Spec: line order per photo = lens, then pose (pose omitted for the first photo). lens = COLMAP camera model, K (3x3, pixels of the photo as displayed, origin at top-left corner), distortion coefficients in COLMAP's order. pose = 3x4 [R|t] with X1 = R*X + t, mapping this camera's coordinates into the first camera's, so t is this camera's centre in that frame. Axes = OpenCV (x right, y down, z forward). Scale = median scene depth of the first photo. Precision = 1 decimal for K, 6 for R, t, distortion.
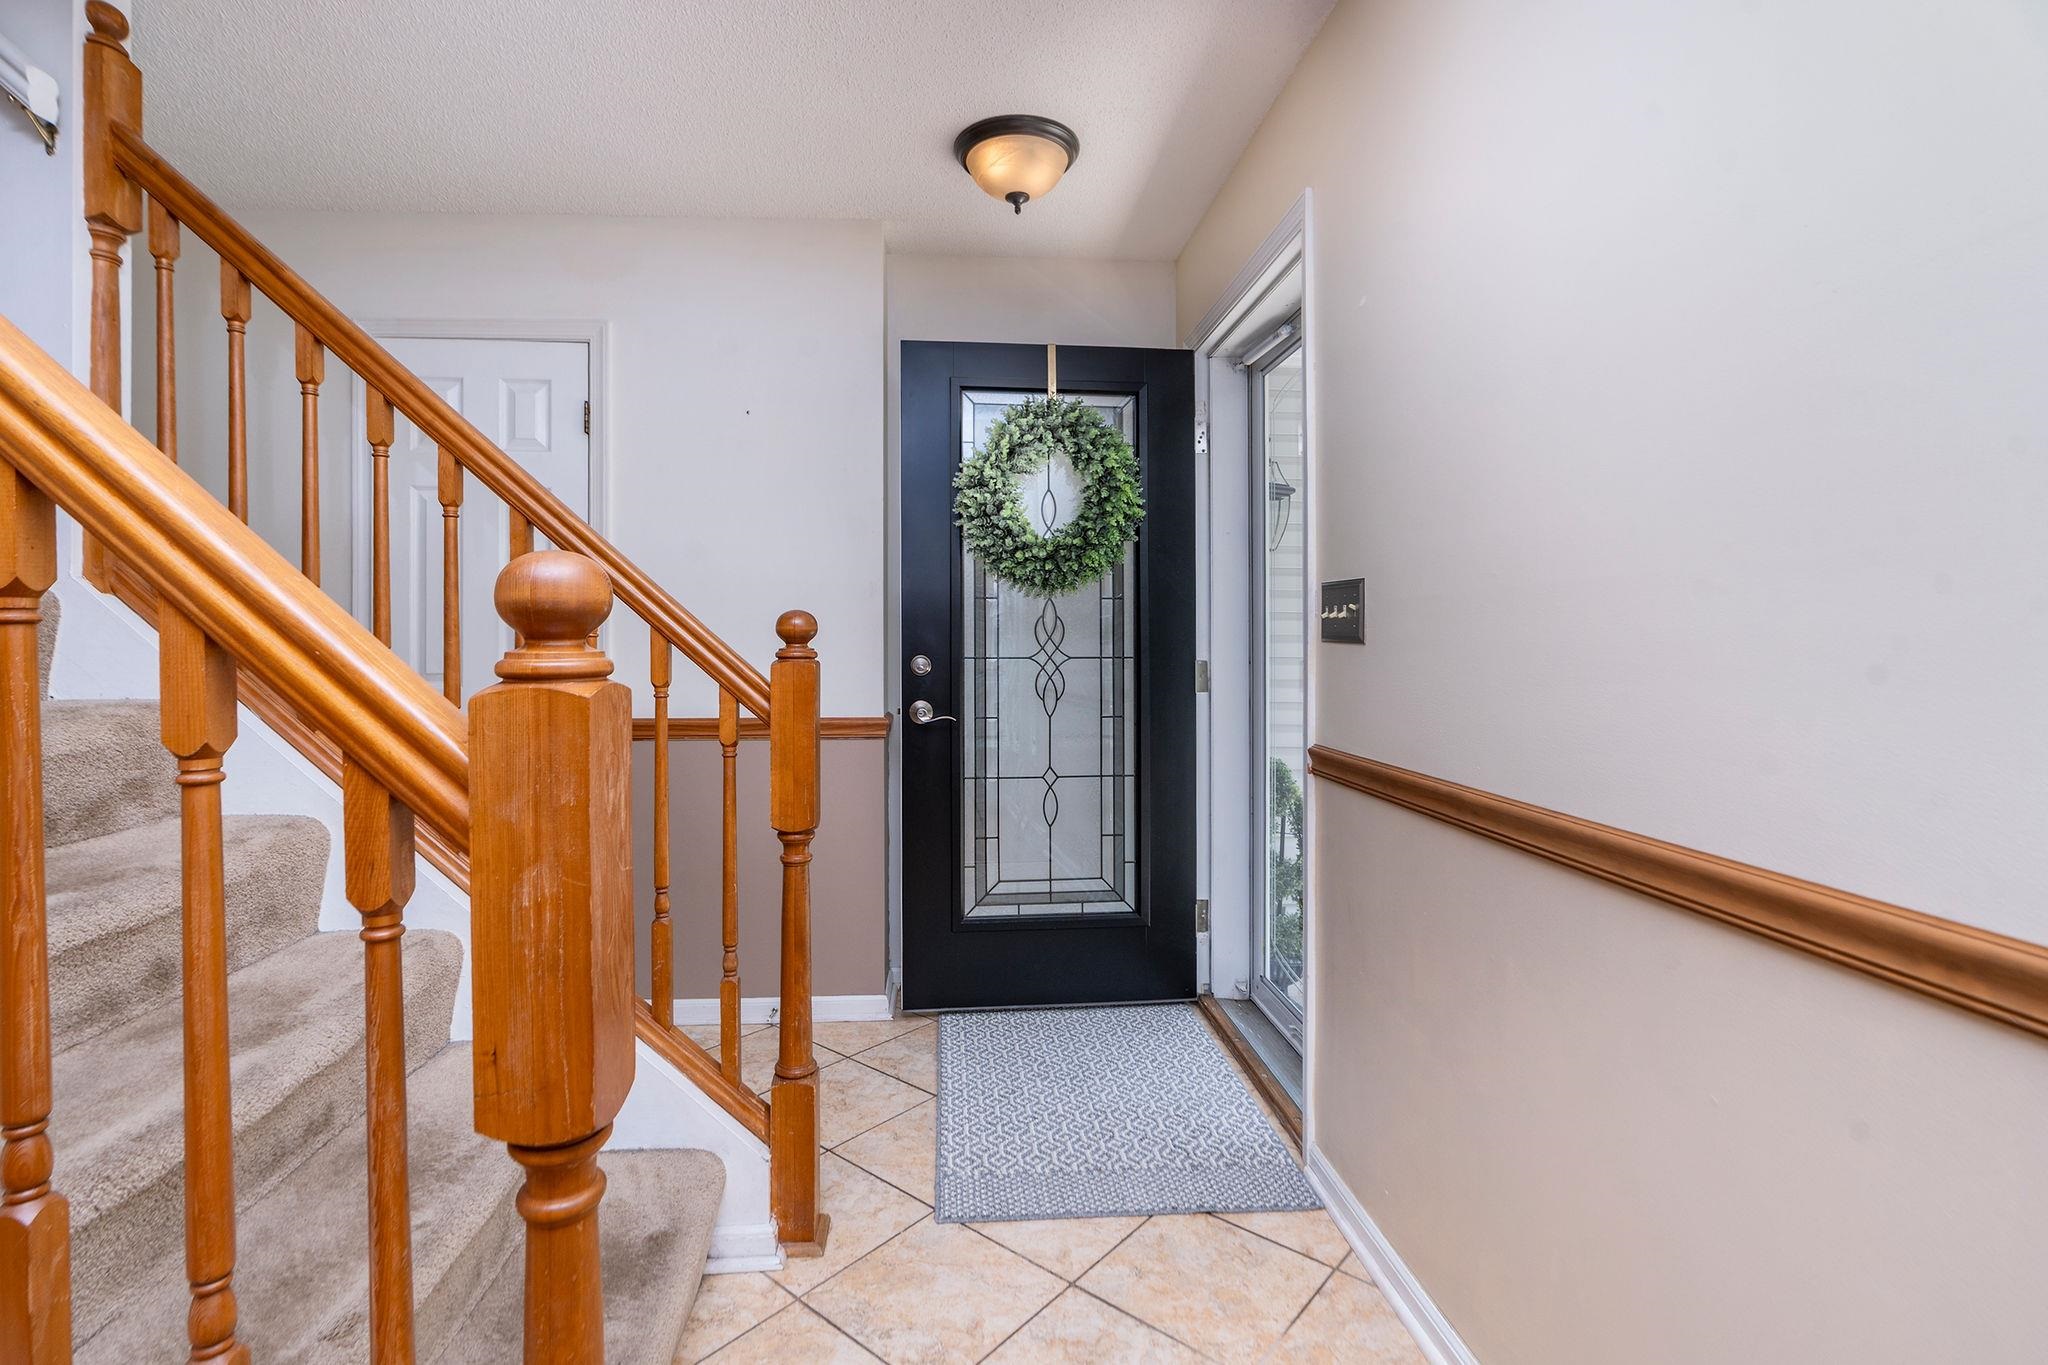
lens RADIAL K [[960.4, 0, 1023.6], [0, 960.4, 663.2], [0, 0, 1]] dist [-0.004594, 0.002564]
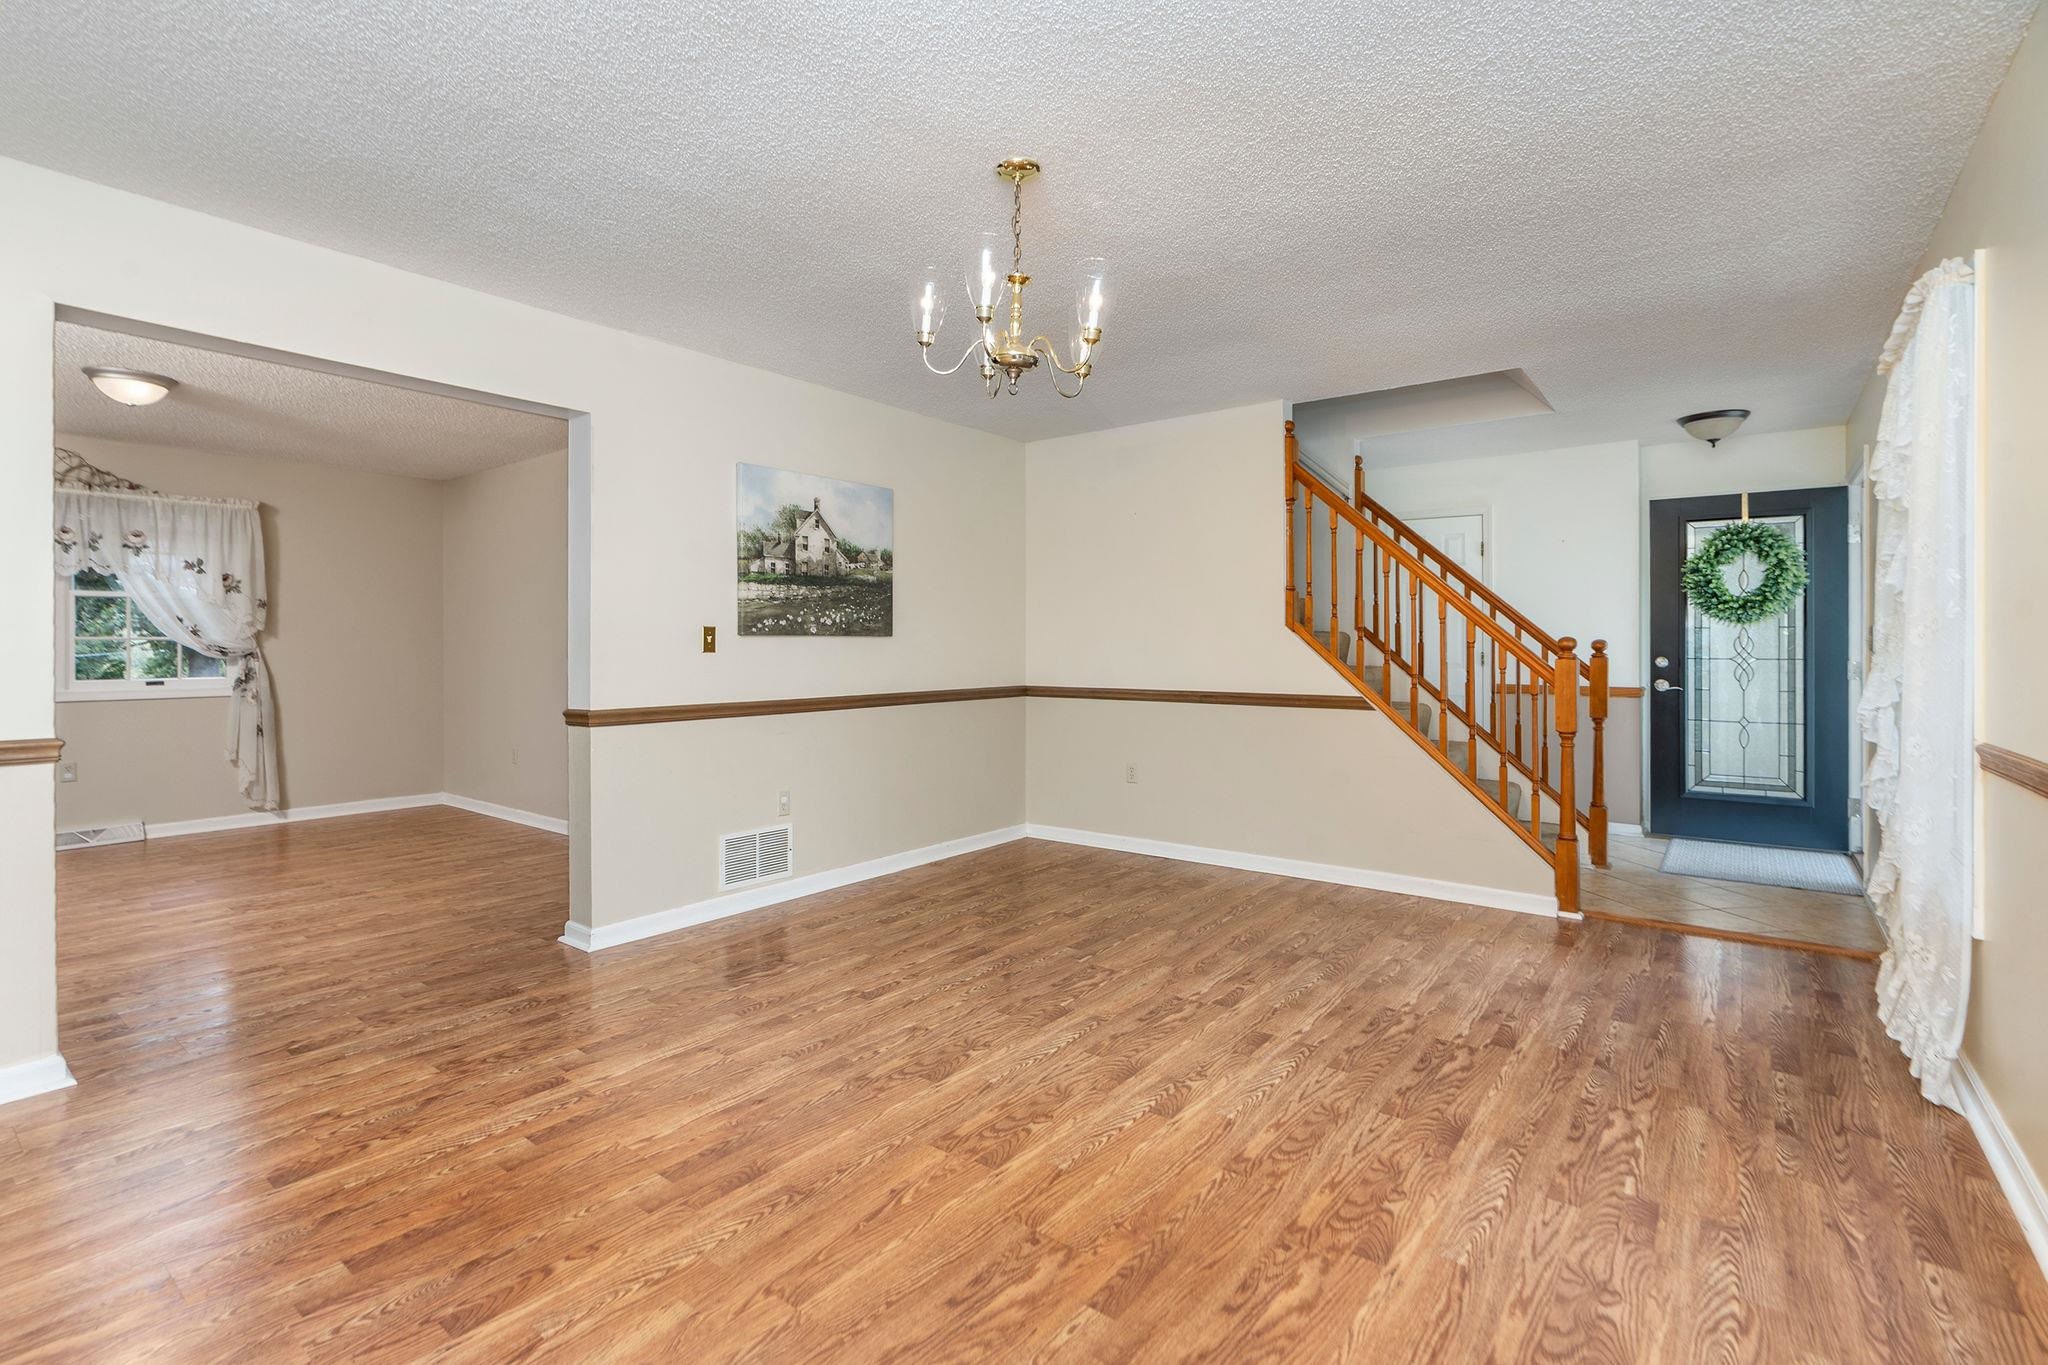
lens RADIAL K [[960.4, 0, 997.0], [0, 960.4, 636.6], [0, 0, 1]] dist [-0.004594, 0.002564]
pose [[0.736466, -0.003367, -0.676466, 0.225356], [-0.018739, 0.999502, -0.025377, 0.026065], [0.676215, 0.031365, 0.736037, -1.407151]]
